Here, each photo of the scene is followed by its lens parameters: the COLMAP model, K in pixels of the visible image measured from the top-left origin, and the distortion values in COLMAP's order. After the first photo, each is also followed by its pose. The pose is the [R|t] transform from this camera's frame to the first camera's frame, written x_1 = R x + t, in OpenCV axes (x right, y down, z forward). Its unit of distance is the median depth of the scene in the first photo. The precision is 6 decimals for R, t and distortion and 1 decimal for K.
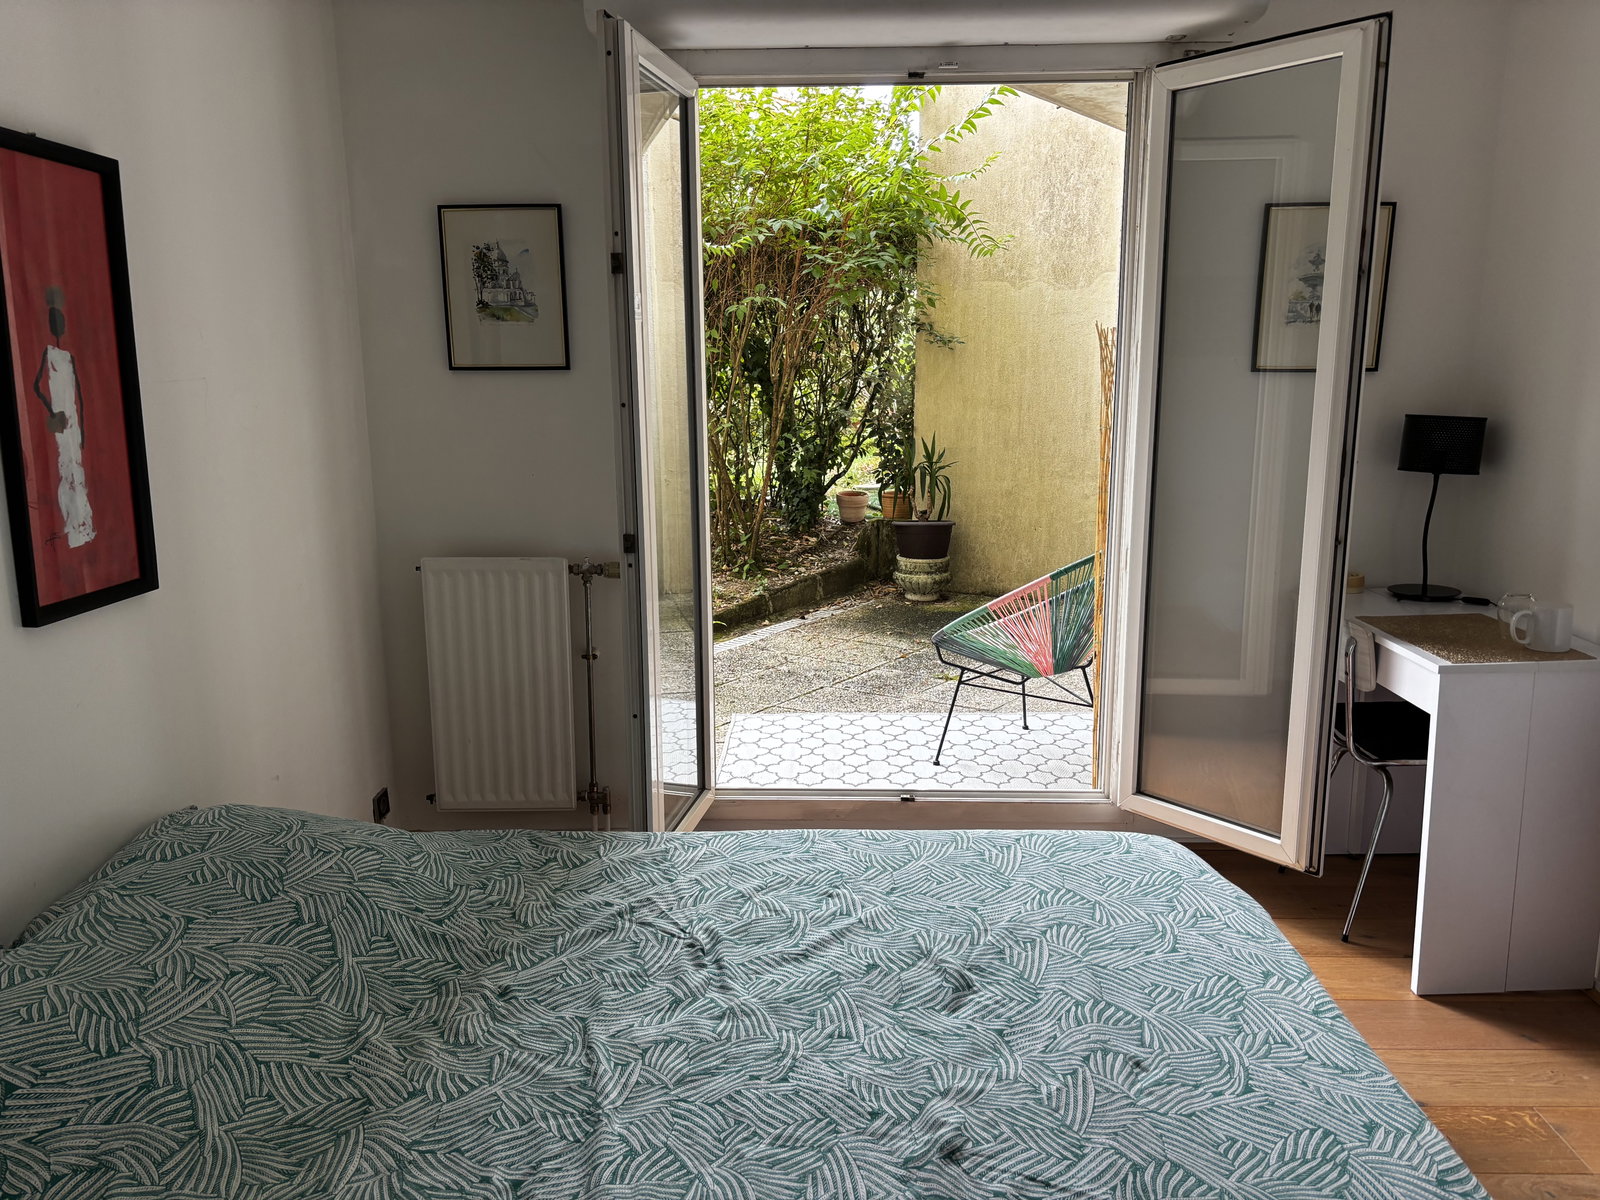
lens RADIAL K [[1213.1, 0, 800.0], [0, 1213.1, 600.0], [0, 0, 1]] dist [0.015003, -0.003195]
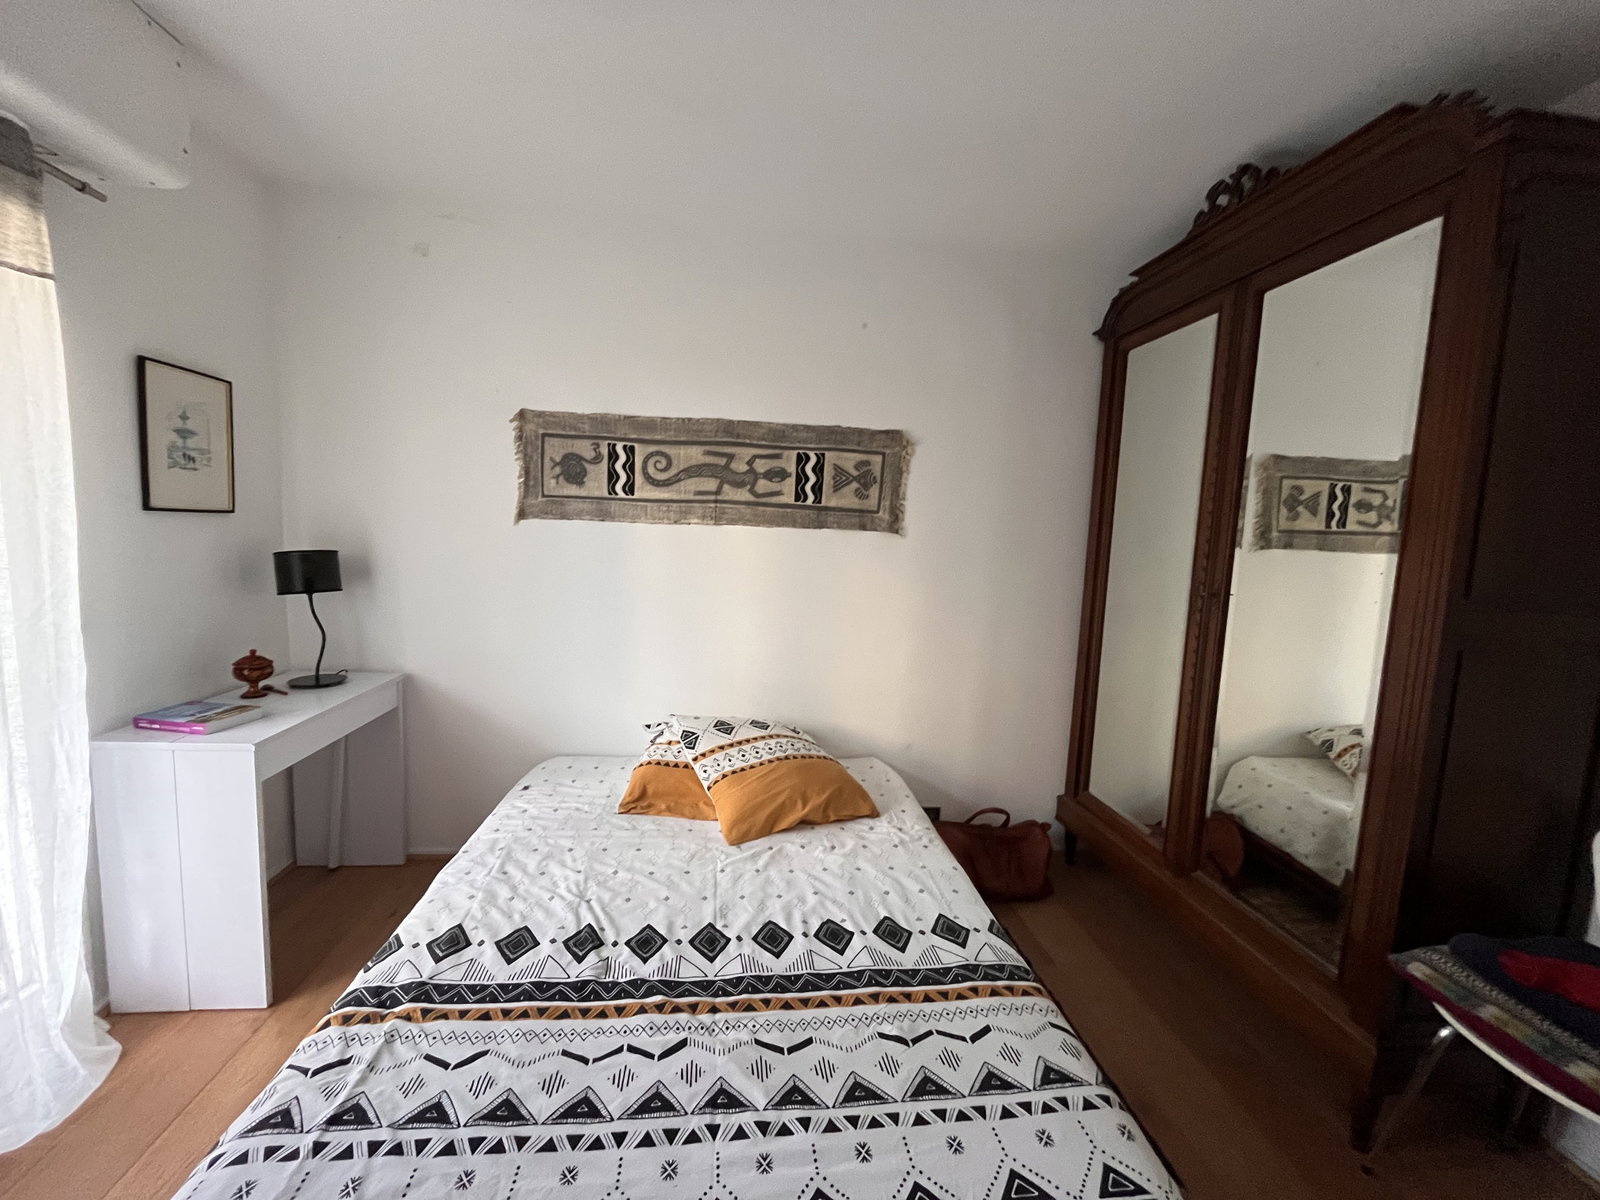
lens RADIAL K [[645.3, 0, 800.0], [0, 645.3, 600.0], [0, 0, 1]] dist [-0.002290, 0.000214]
pose [[-0.124453, -0.114524, 0.985594, -0.329109], [0.156321, 0.978649, 0.133456, -0.122169], [-0.979834, 0.170678, -0.103893, 0.643911]]
